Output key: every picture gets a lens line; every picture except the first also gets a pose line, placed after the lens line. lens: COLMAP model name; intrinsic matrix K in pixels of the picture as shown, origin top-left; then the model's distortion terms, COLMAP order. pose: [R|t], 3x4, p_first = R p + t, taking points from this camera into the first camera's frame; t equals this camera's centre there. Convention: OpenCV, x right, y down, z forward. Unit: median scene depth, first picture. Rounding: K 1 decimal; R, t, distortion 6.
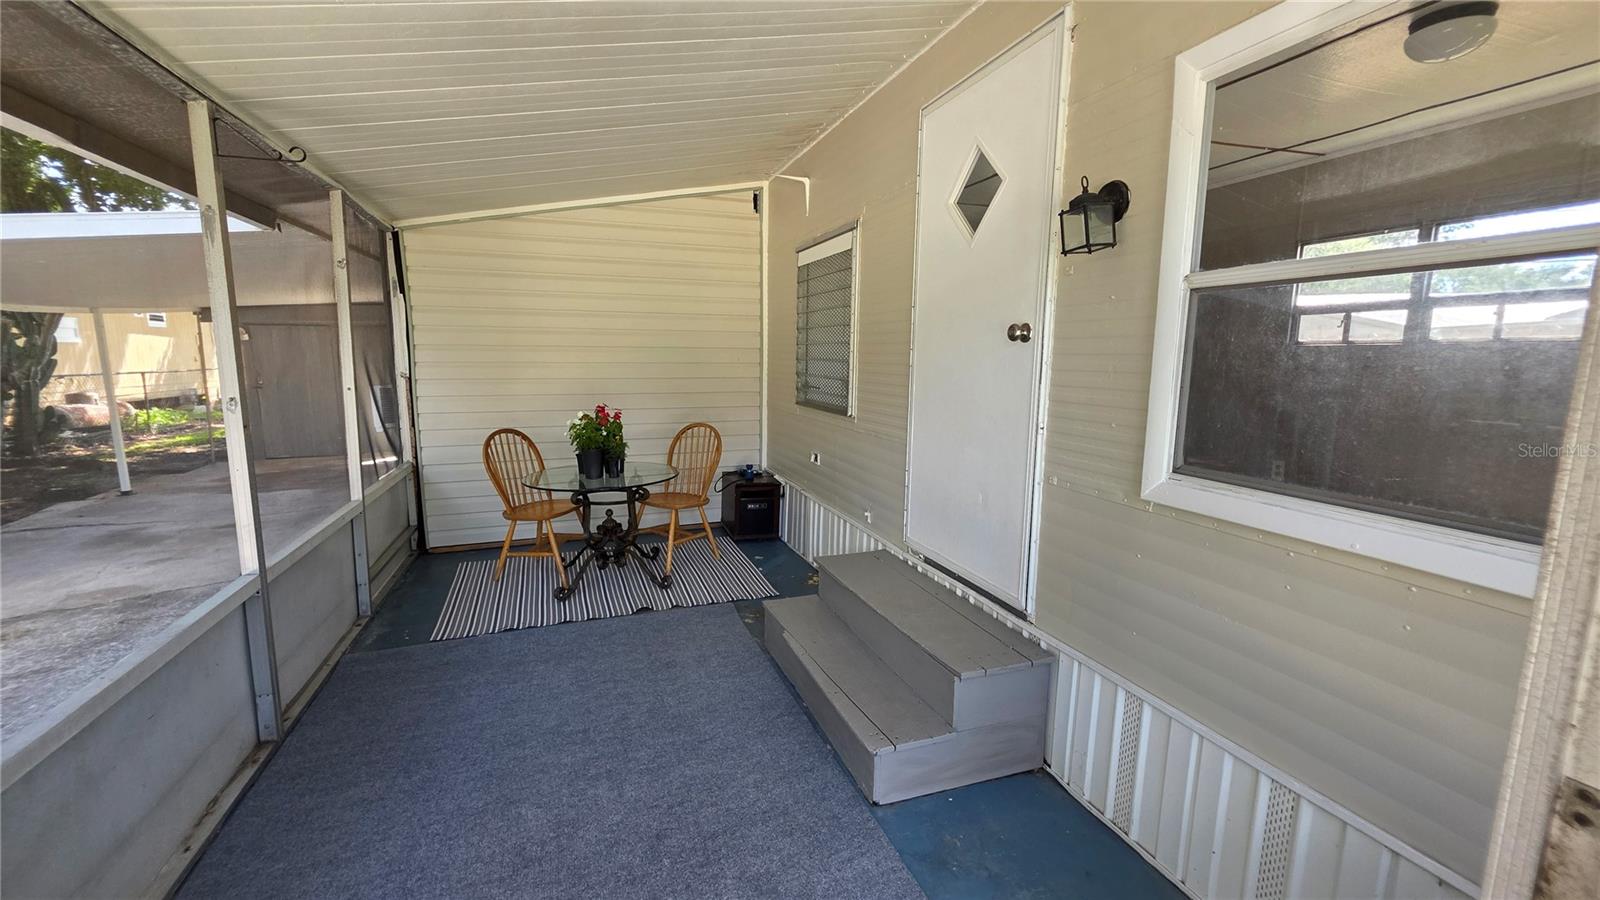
lens RADIAL K [[641.1, 0, 795.6], [0, 641.1, 445.7], [0, 0, 1]] dist [0.000090, -0.000607]
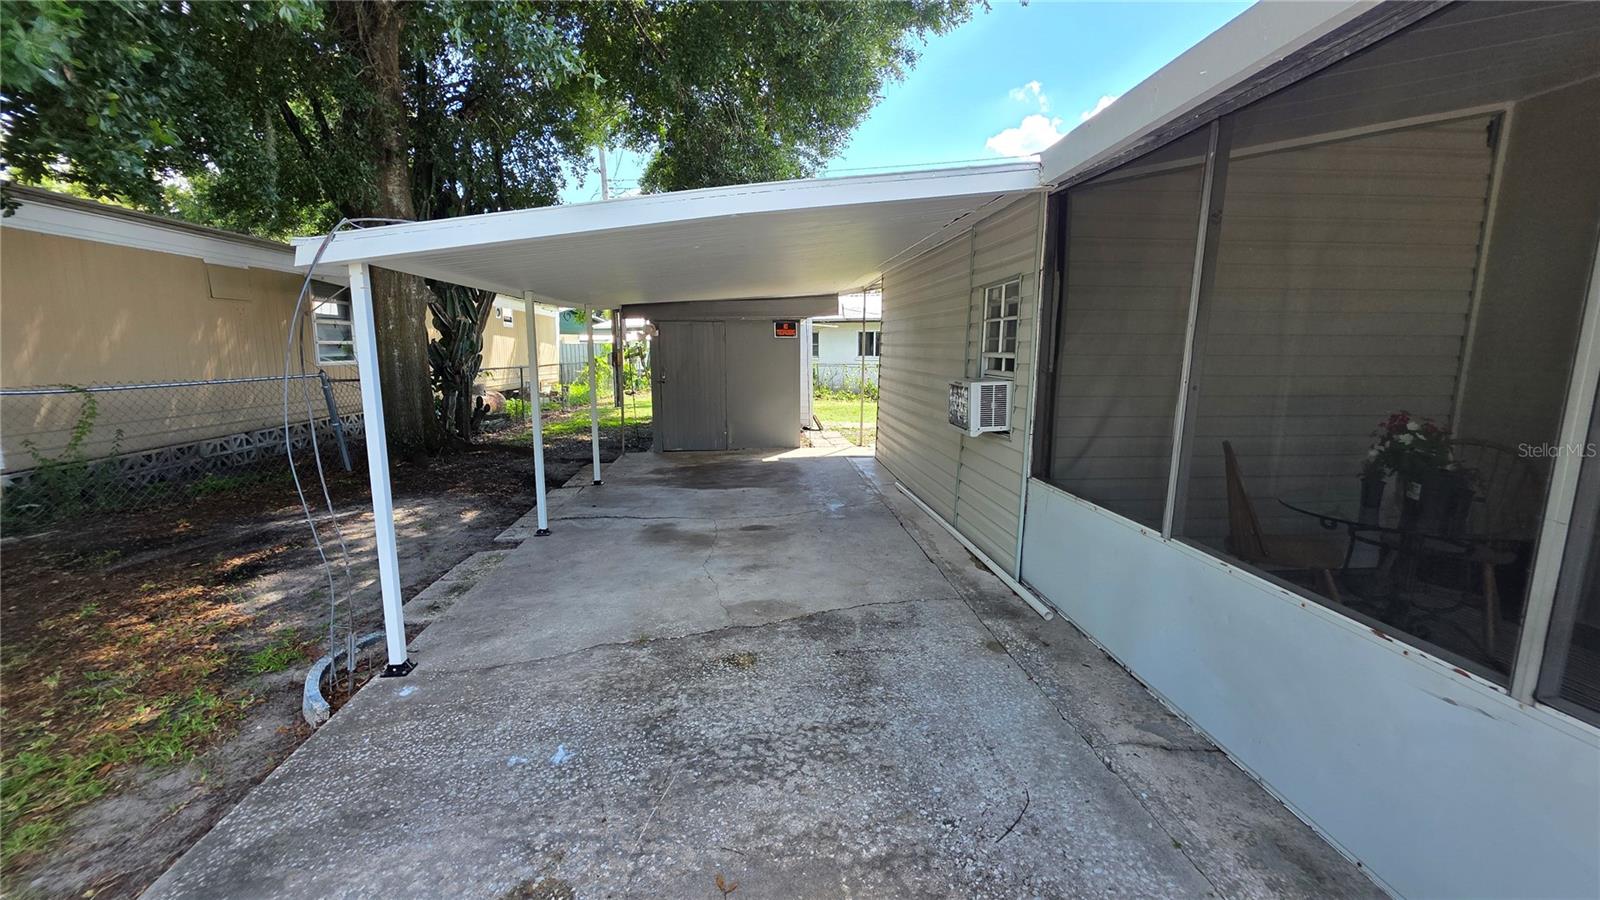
lens RADIAL K [[641.1, 0, 804.5], [0, 641.1, 448.8], [0, 0, 1]] dist [0.000090, -0.000607]
pose [[0.970689, 0.045584, -0.235977, -0.623487], [-0.048019, 0.998836, -0.004576, 0.013000], [0.235494, 0.015774, 0.971748, 0.129261]]
